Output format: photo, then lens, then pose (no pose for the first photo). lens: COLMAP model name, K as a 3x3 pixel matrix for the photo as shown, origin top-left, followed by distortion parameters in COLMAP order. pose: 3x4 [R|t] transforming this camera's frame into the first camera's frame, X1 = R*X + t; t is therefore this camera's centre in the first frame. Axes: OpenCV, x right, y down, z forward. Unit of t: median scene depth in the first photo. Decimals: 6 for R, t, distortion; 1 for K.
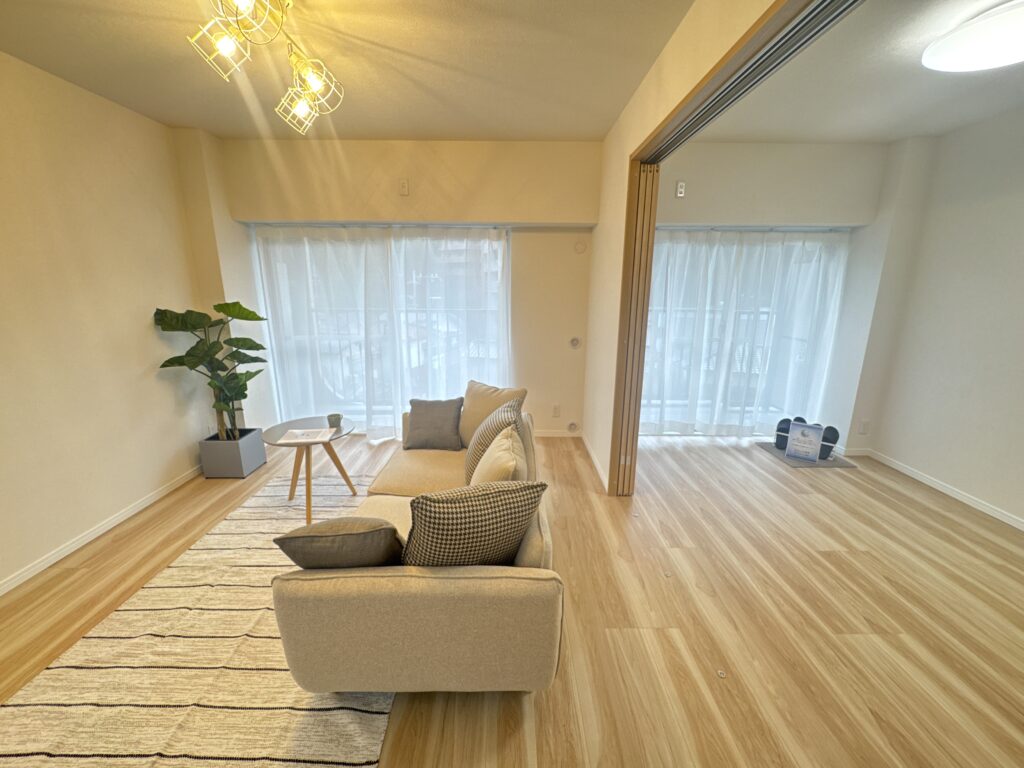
lens RADIAL K [[407.4, 0, 512.0], [0, 407.4, 384.0], [0, 0, 1]] dist [-0.003576, -0.000467]
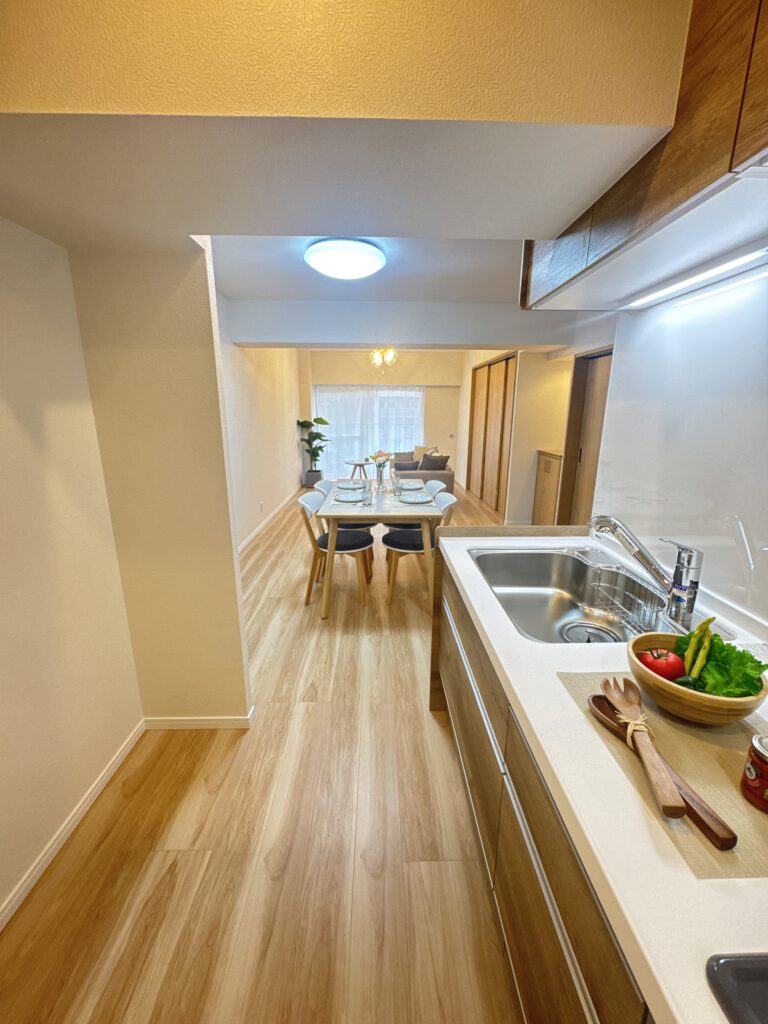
lens RADIAL K [[407.4, 0, 384.0], [0, 407.4, 512.0], [0, 0, 1]] dist [-0.003576, -0.000467]
pose [[0.999946, -0.003547, 0.009721, -0.285109], [0.003467, 0.999960, 0.008240, 0.347919], [-0.009750, -0.008206, 0.999919, -1.465104]]
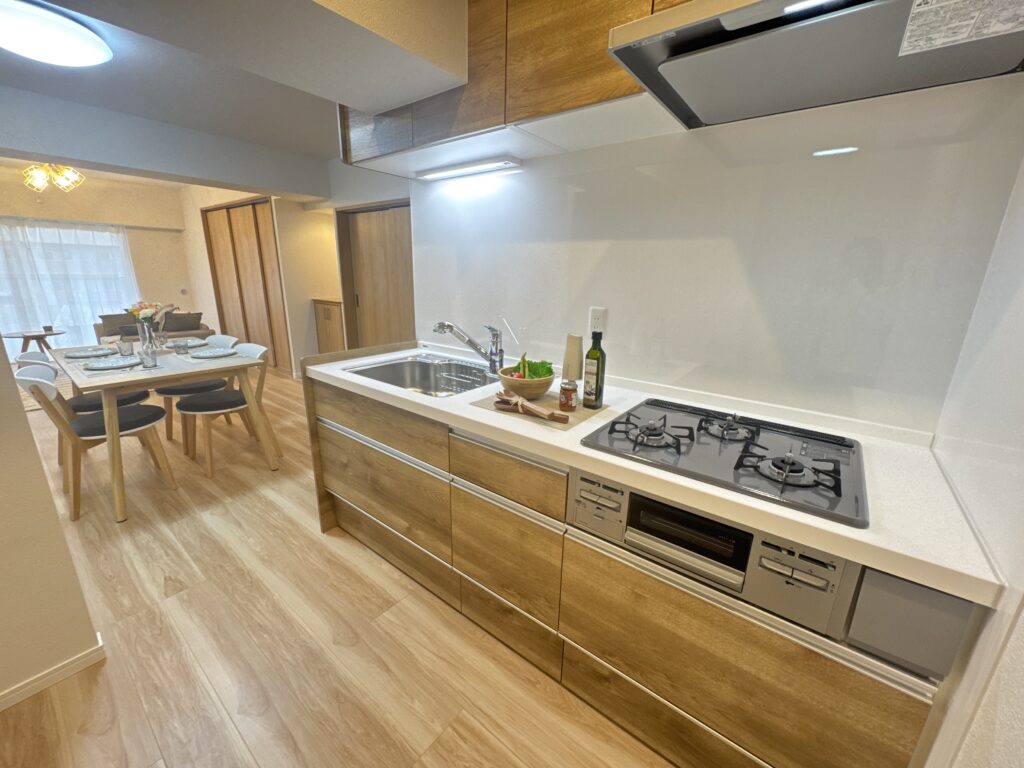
lens RADIAL K [[407.4, 0, 512.0], [0, 407.4, 384.0], [0, 0, 1]] dist [-0.003576, -0.000467]
pose [[0.623796, -0.199624, 0.755665, -0.458619], [0.166568, 0.978576, 0.121009, 0.387134], [-0.763632, 0.050385, 0.643683, -1.517862]]
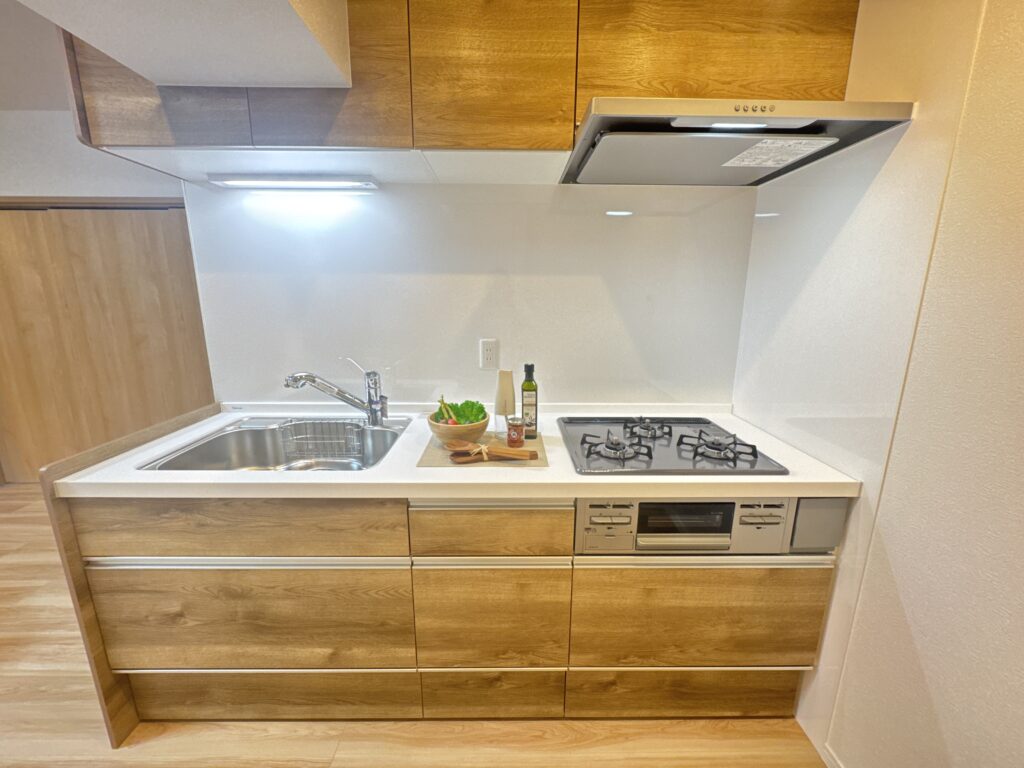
lens RADIAL K [[407.4, 0, 512.0], [0, 407.4, 384.0], [0, 0, 1]] dist [-0.003576, -0.000467]
pose [[0.003479, -0.215653, 0.976464, -0.501346], [0.231052, 0.950221, 0.209034, 0.328742], [-0.972935, 0.224887, 0.053133, -1.330141]]
